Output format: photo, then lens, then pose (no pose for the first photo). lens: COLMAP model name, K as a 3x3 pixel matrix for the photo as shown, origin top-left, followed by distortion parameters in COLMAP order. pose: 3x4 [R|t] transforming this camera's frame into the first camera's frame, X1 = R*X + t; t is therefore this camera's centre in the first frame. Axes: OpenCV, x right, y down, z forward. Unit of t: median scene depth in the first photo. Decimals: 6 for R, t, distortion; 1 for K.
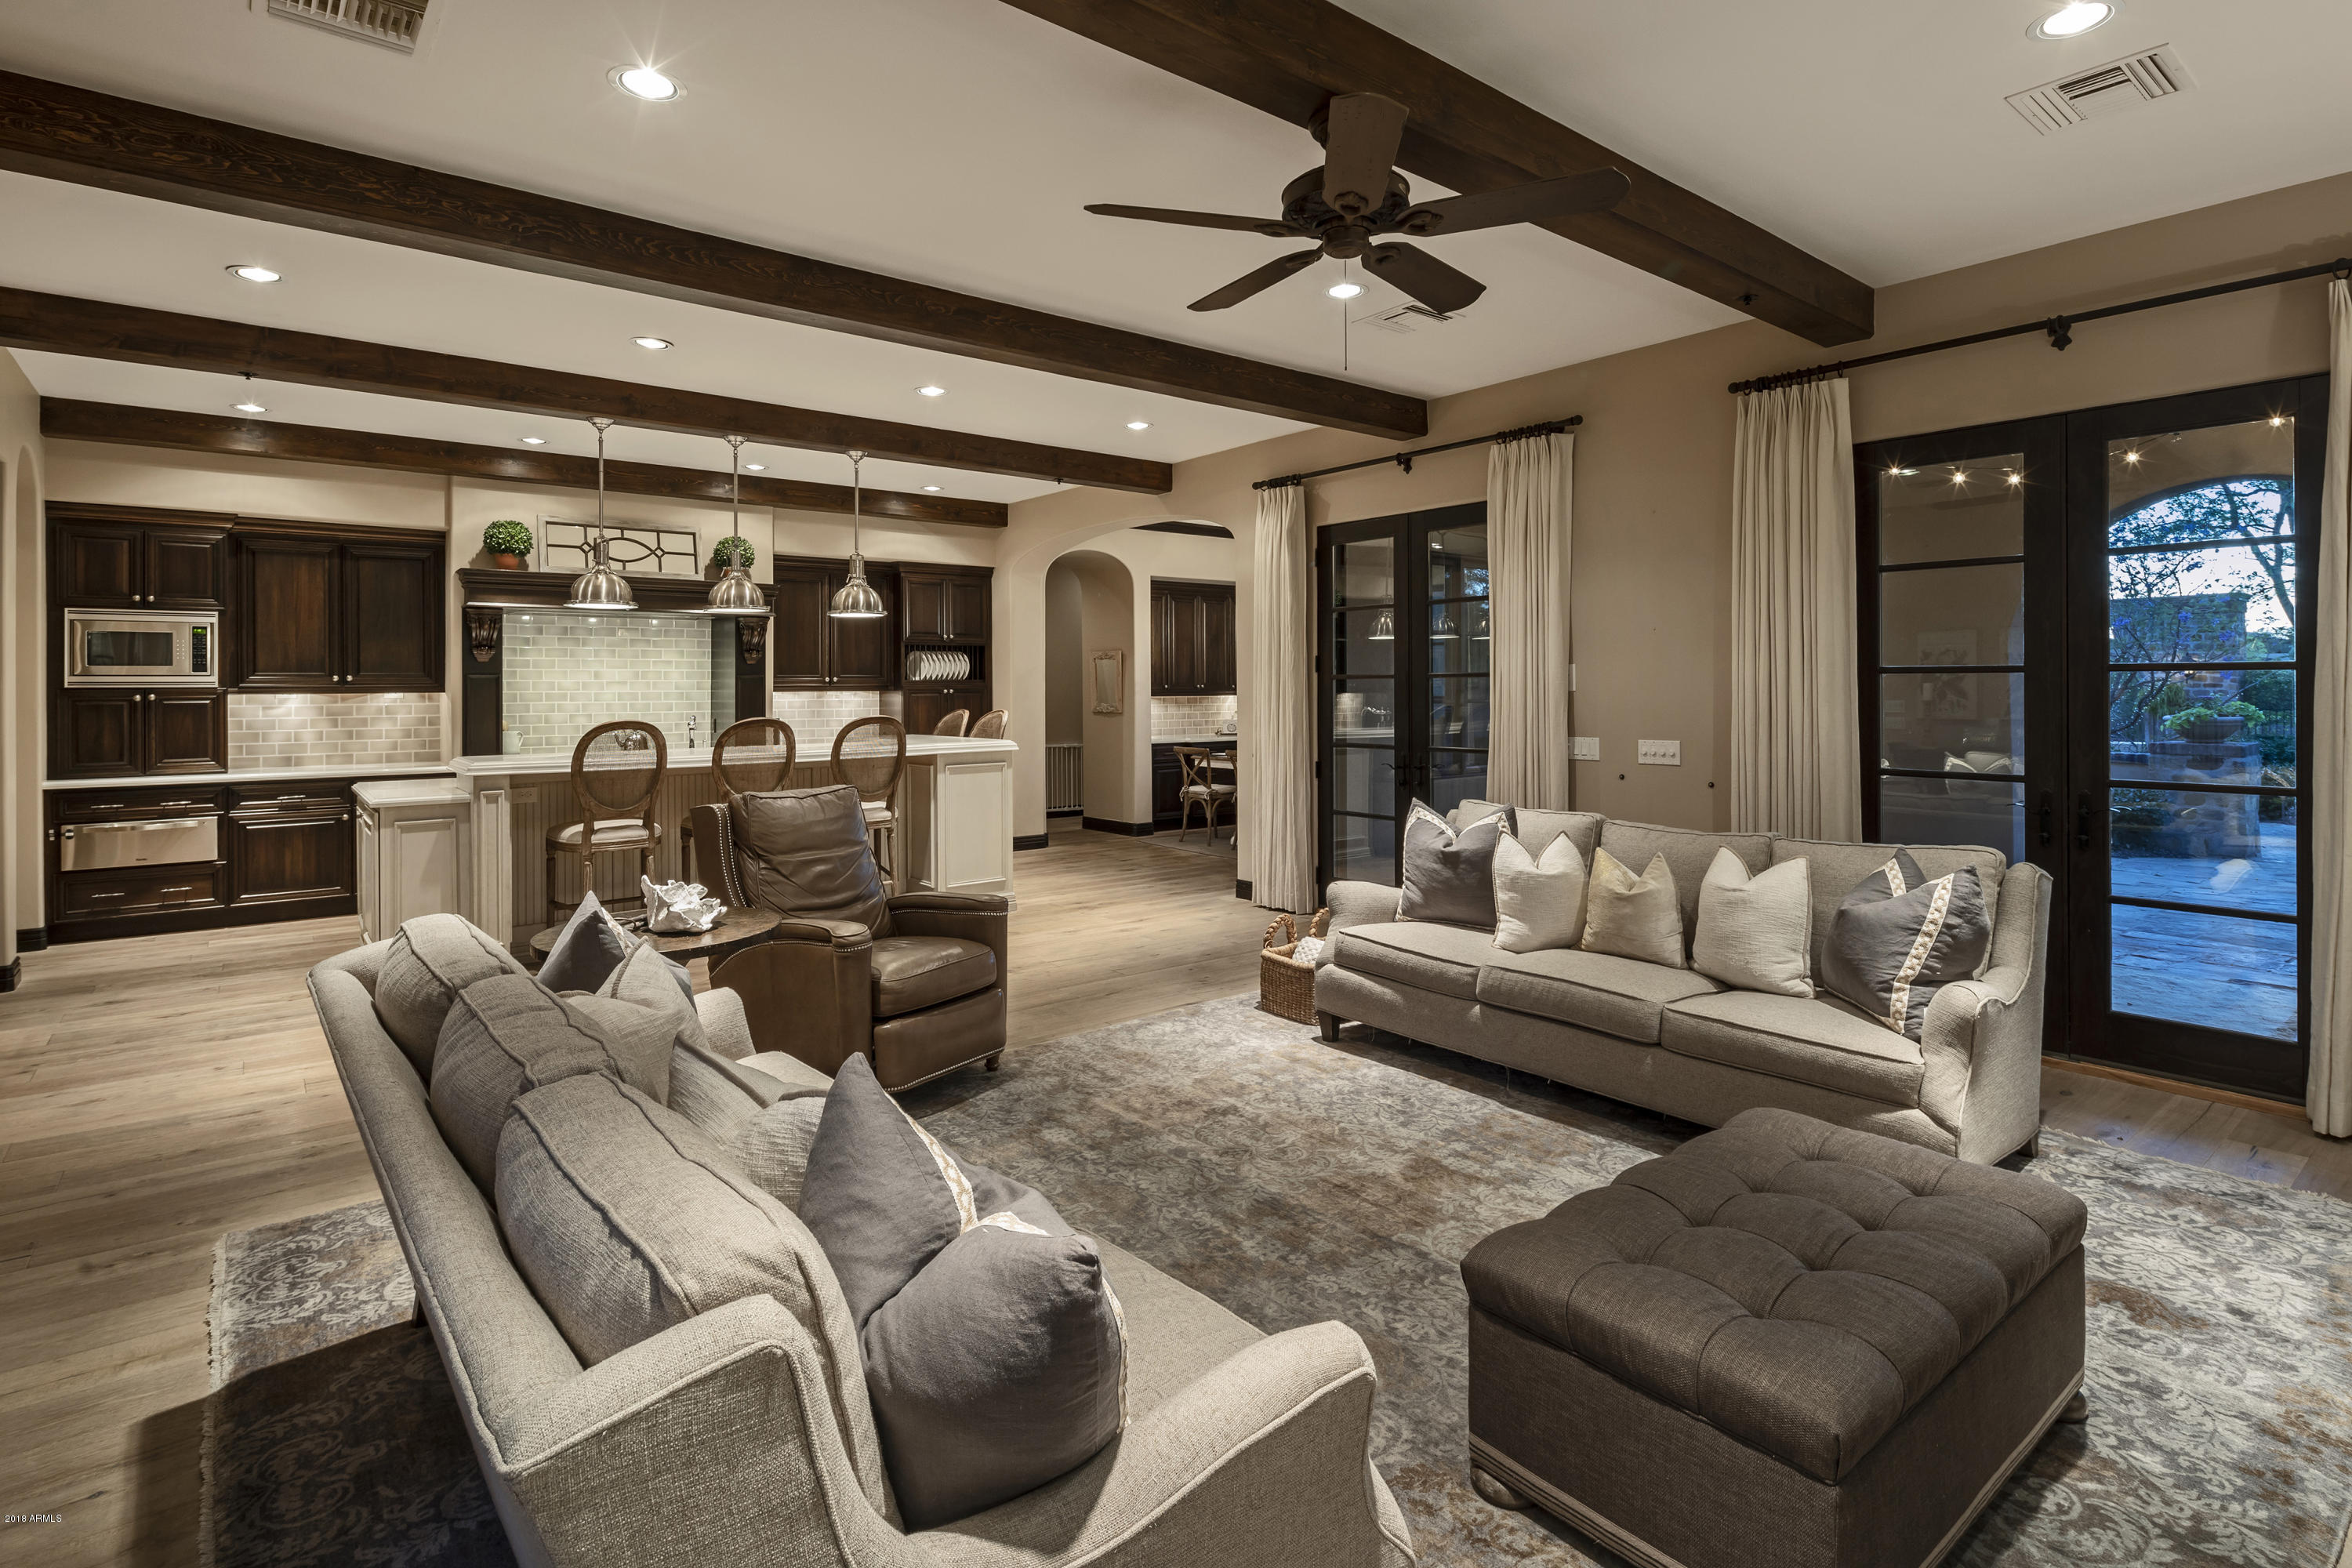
lens RADIAL K [[1150.1, 0, 1178.2], [0, 1150.1, 691.7], [0, 0, 1]] dist [0.000312, -0.002643]
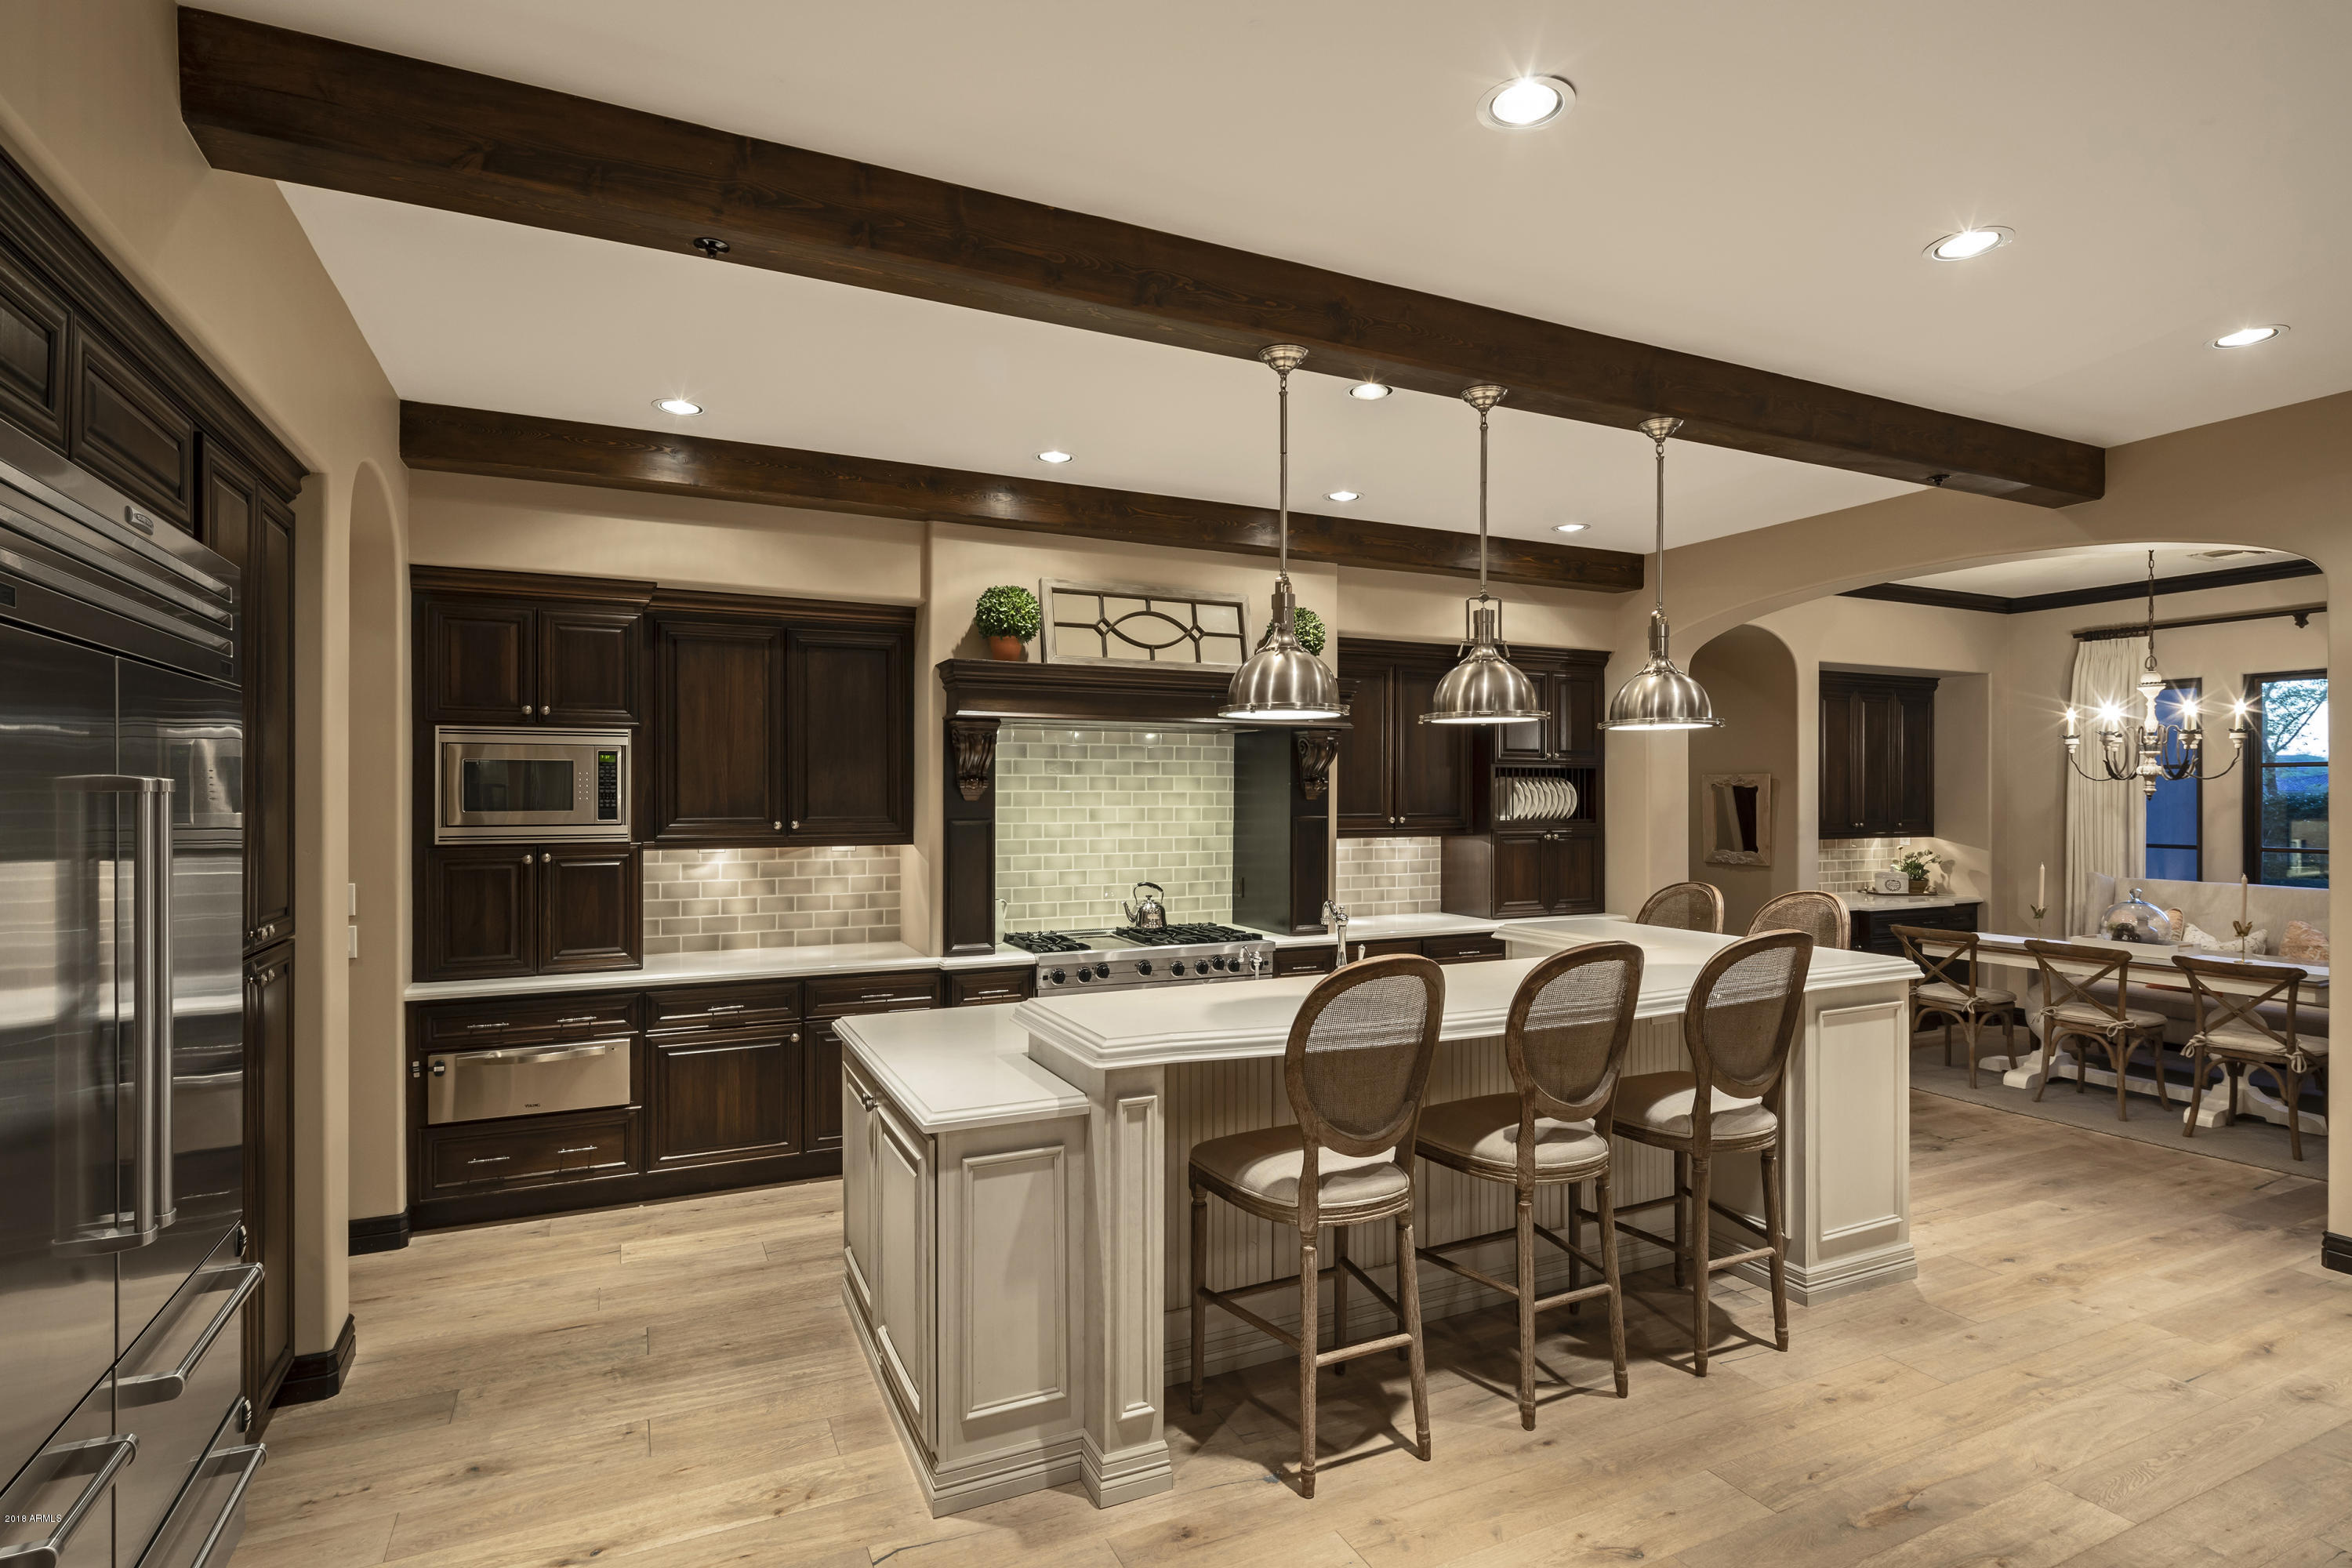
lens RADIAL K [[1158.9, 0, 1173.5], [0, 1158.9, 806.2], [0, 0, 1]] dist [-0.001768, -0.000435]
pose [[0.972150, 0.008579, -0.234203, -0.346057], [-0.006862, 0.999943, 0.008146, -0.030128], [0.234259, -0.006312, 0.972154, 0.390400]]
